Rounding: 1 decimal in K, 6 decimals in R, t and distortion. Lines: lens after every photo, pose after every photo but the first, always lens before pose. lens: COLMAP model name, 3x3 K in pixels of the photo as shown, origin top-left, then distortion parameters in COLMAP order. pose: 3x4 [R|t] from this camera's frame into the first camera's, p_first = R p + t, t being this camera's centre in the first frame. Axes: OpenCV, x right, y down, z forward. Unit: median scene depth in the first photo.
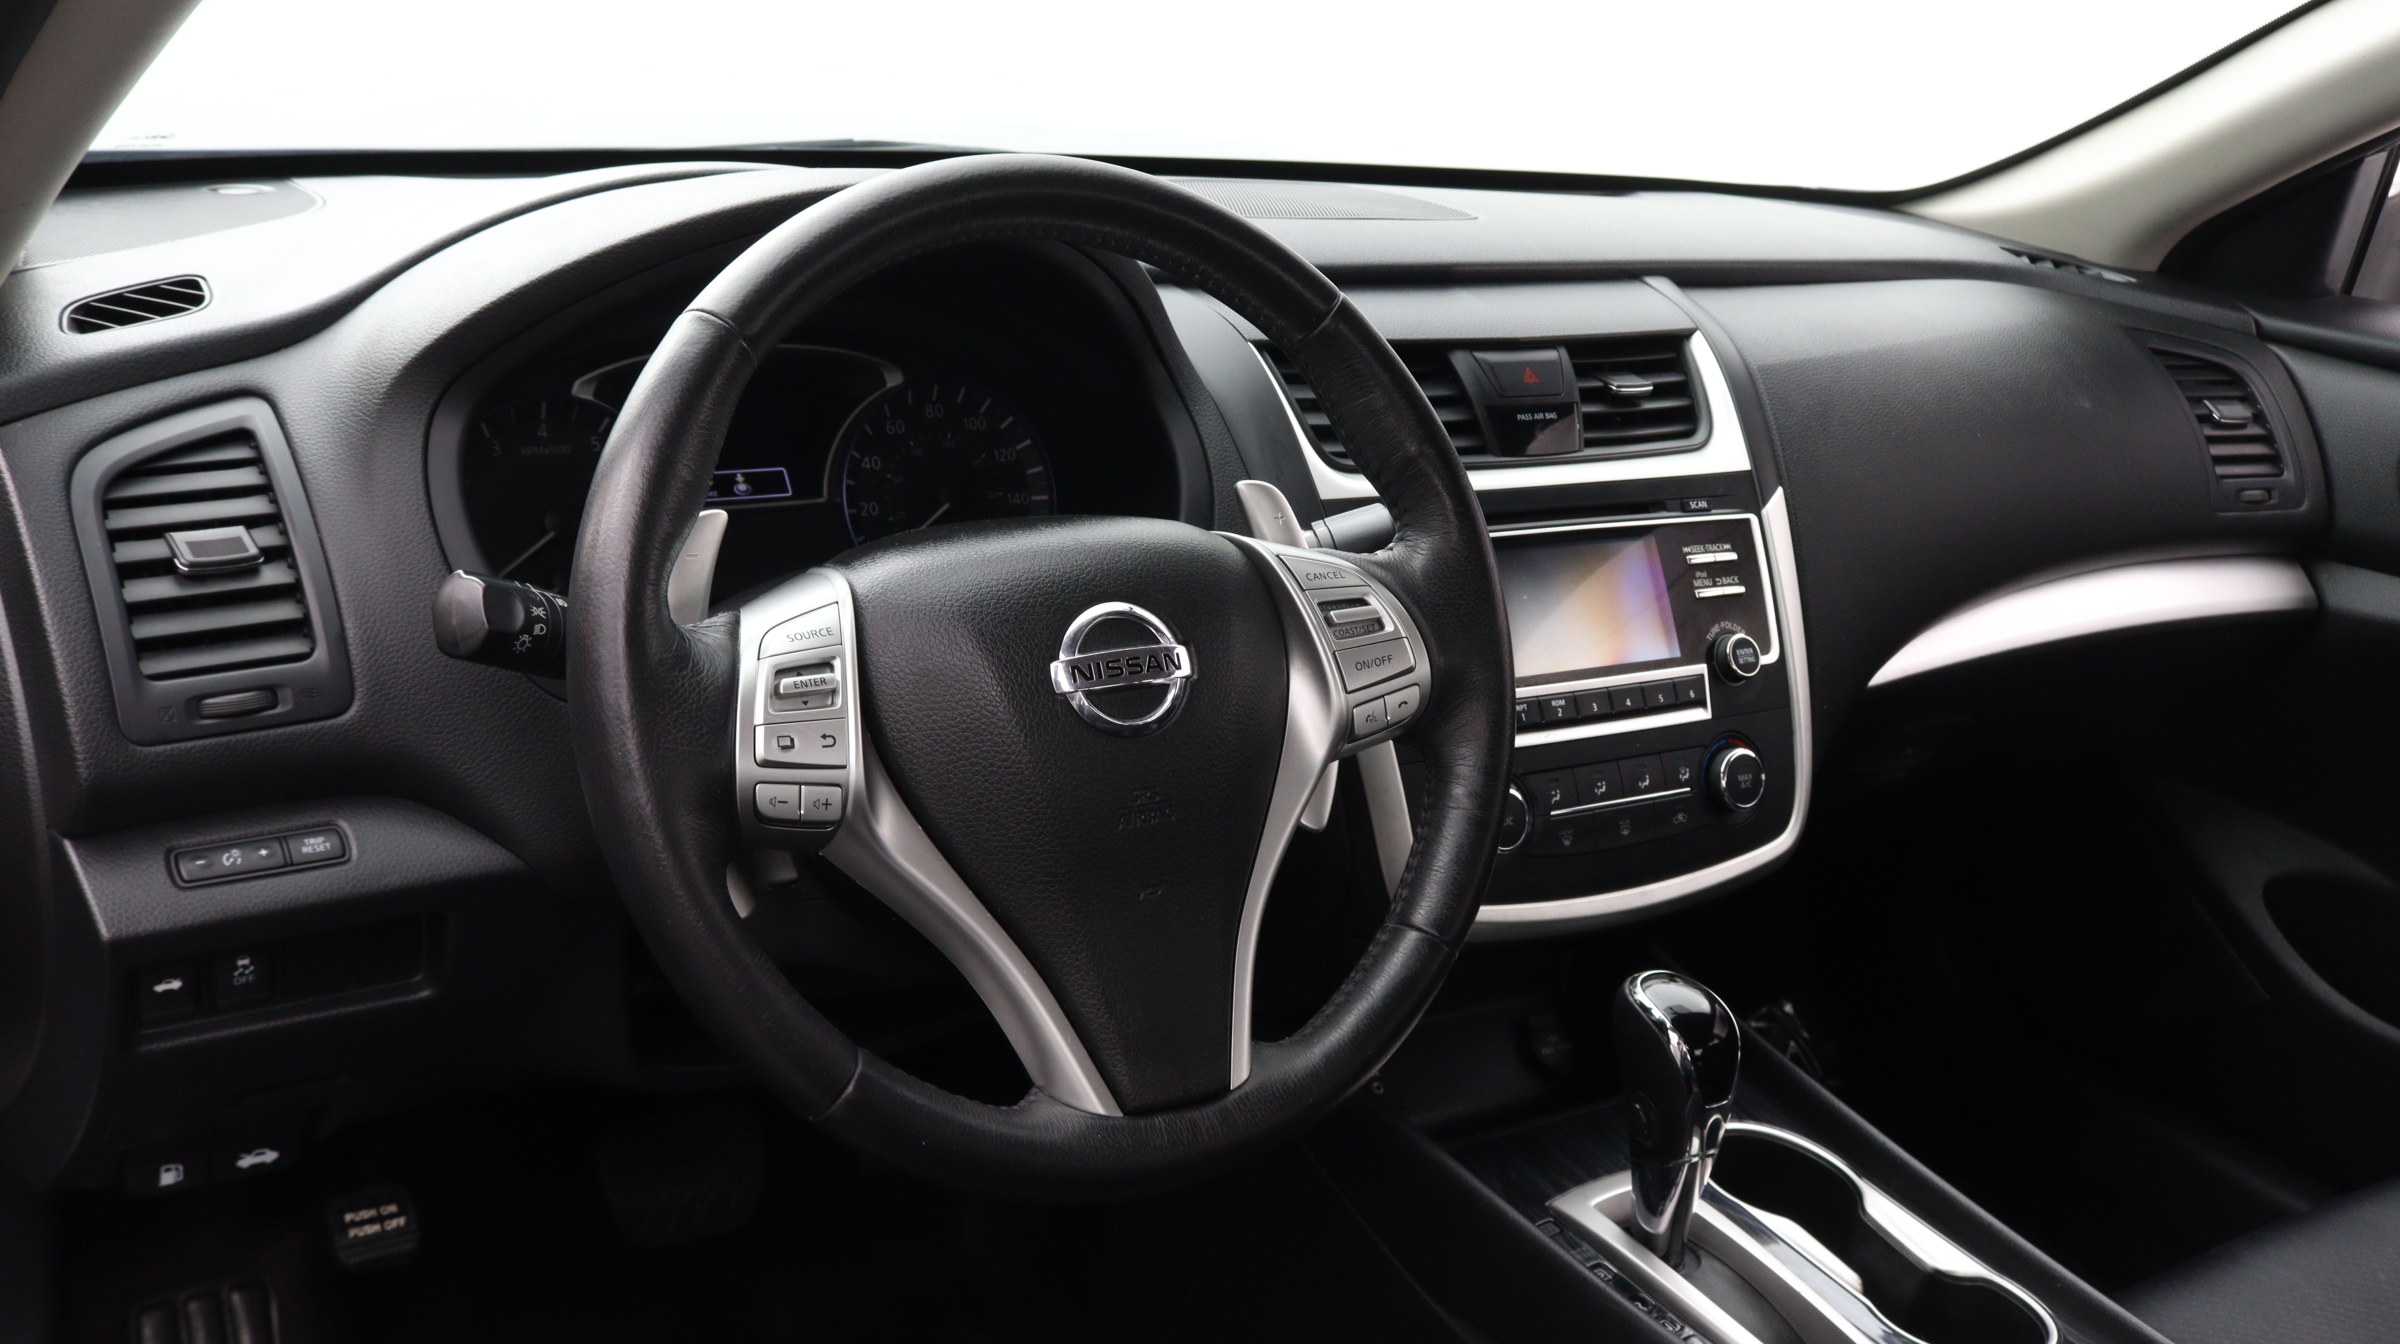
lens RADIAL K [[2338.7, 0, 1206.1], [0, 2338.7, 688.5], [0, 0, 1]] dist [0.003626, 0.000000]
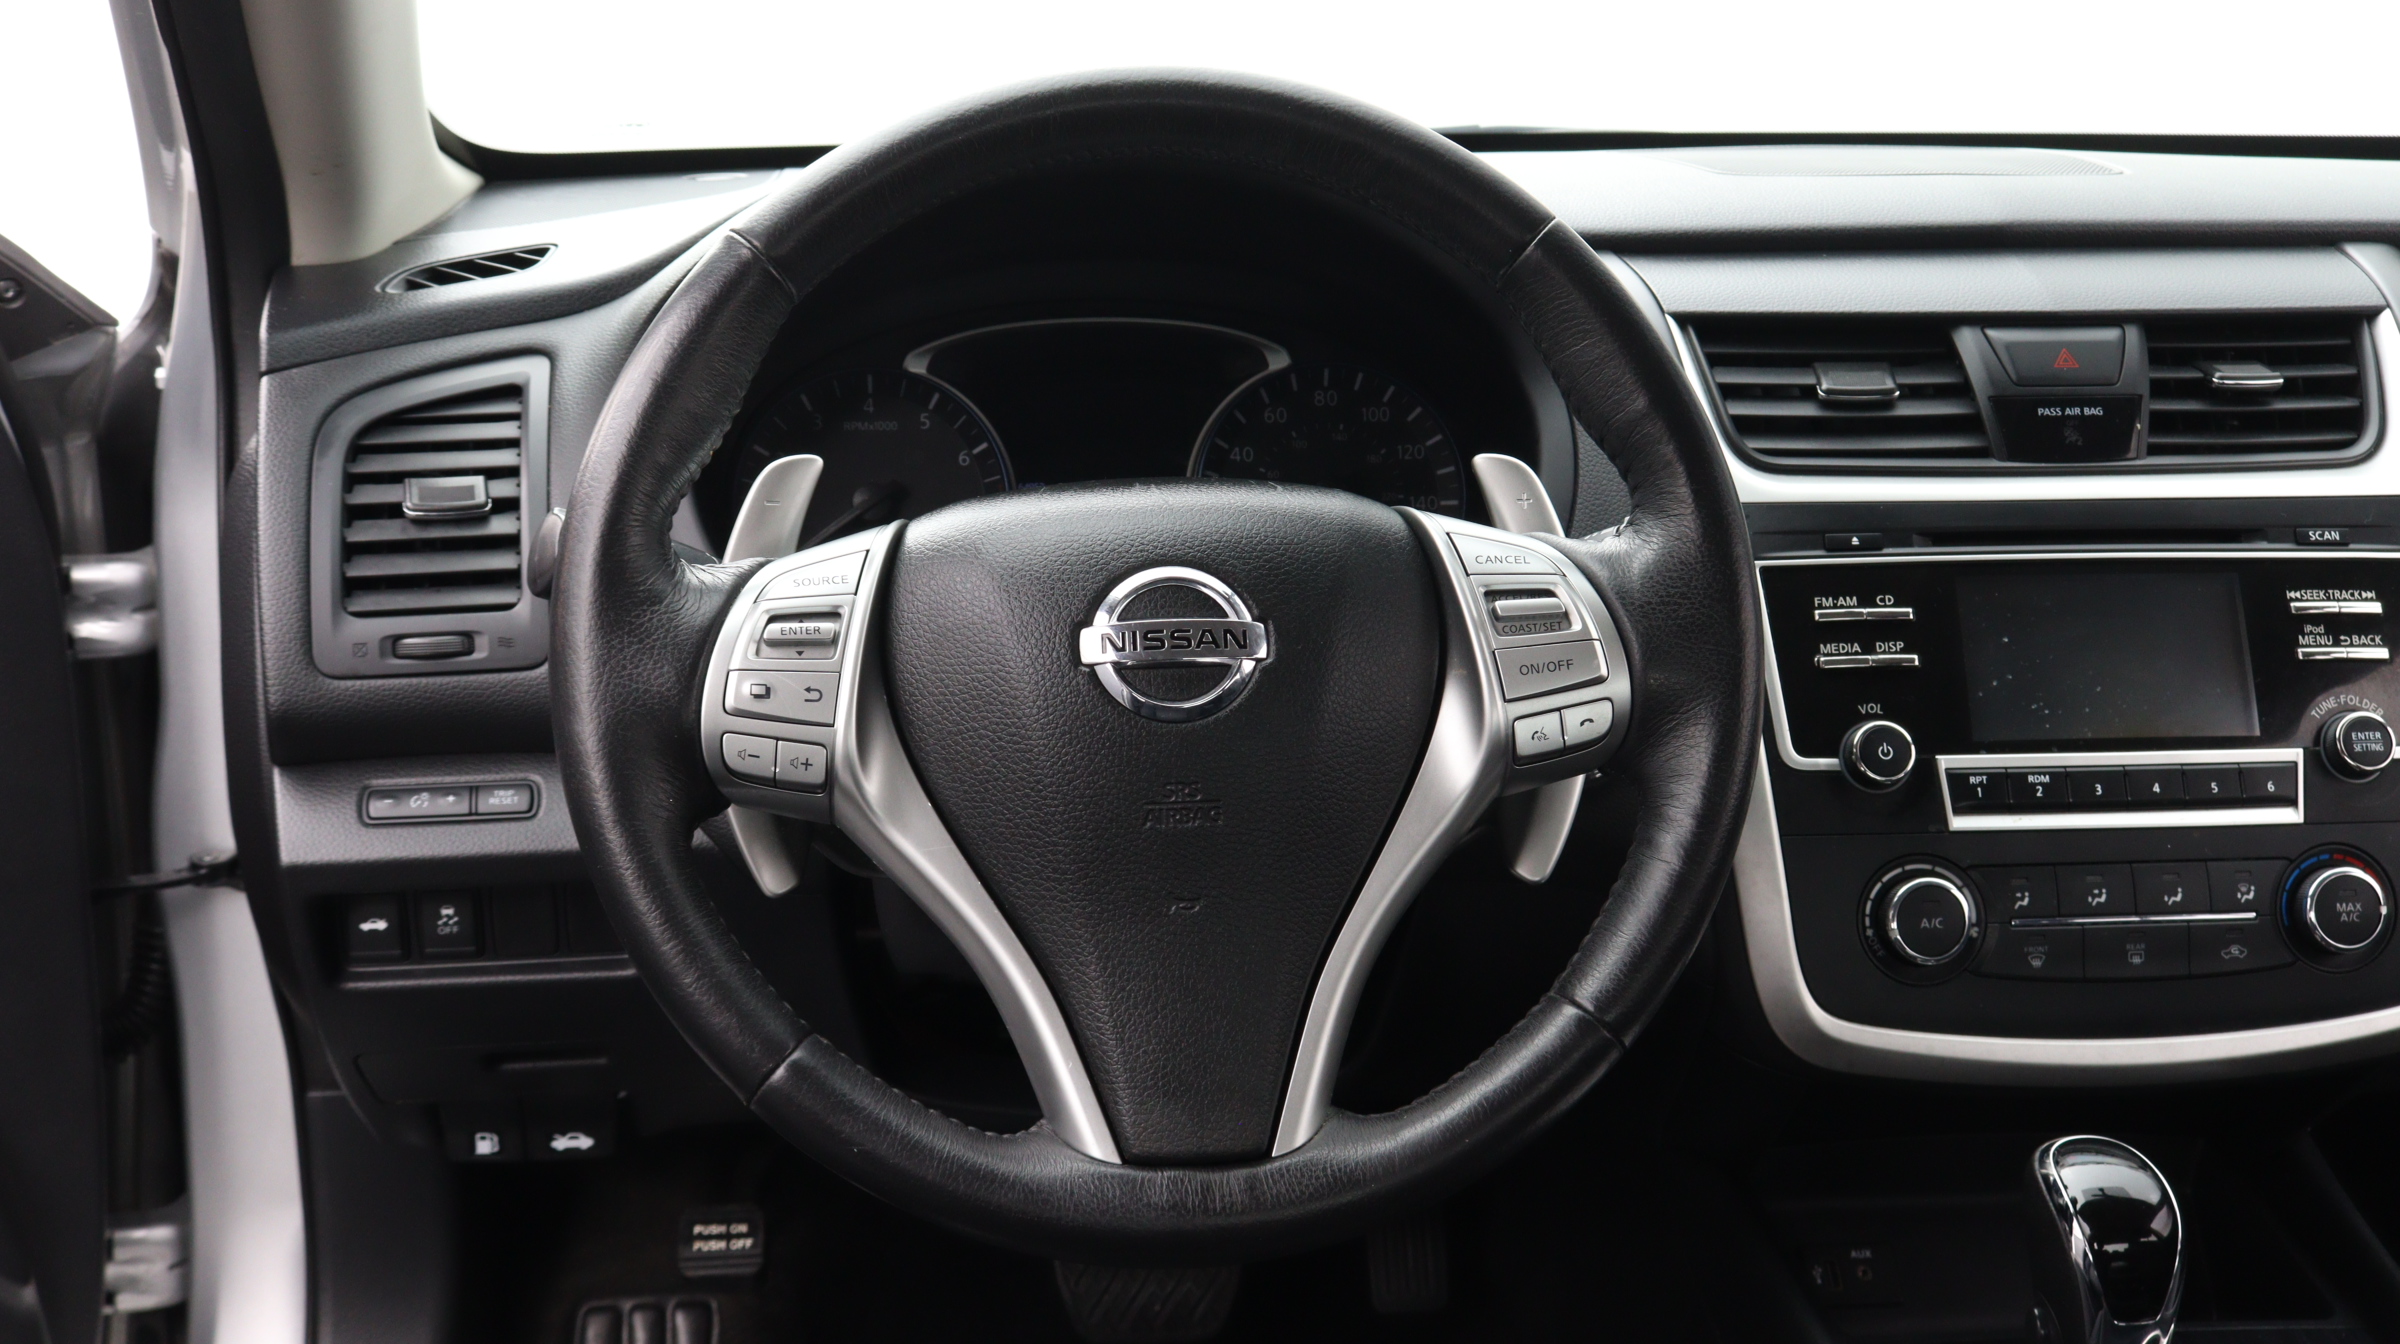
lens RADIAL K [[2719.5, 0, 1199.5], [0, 2719.5, 672.7], [0, 0, 1]] dist [0.020111, 0.000000]
pose [[0.887500, 0.048378, -0.458260, 0.388614], [-0.079086, 0.995709, -0.048048, 0.044698], [0.453970, 0.078885, 0.887518, 0.105404]]
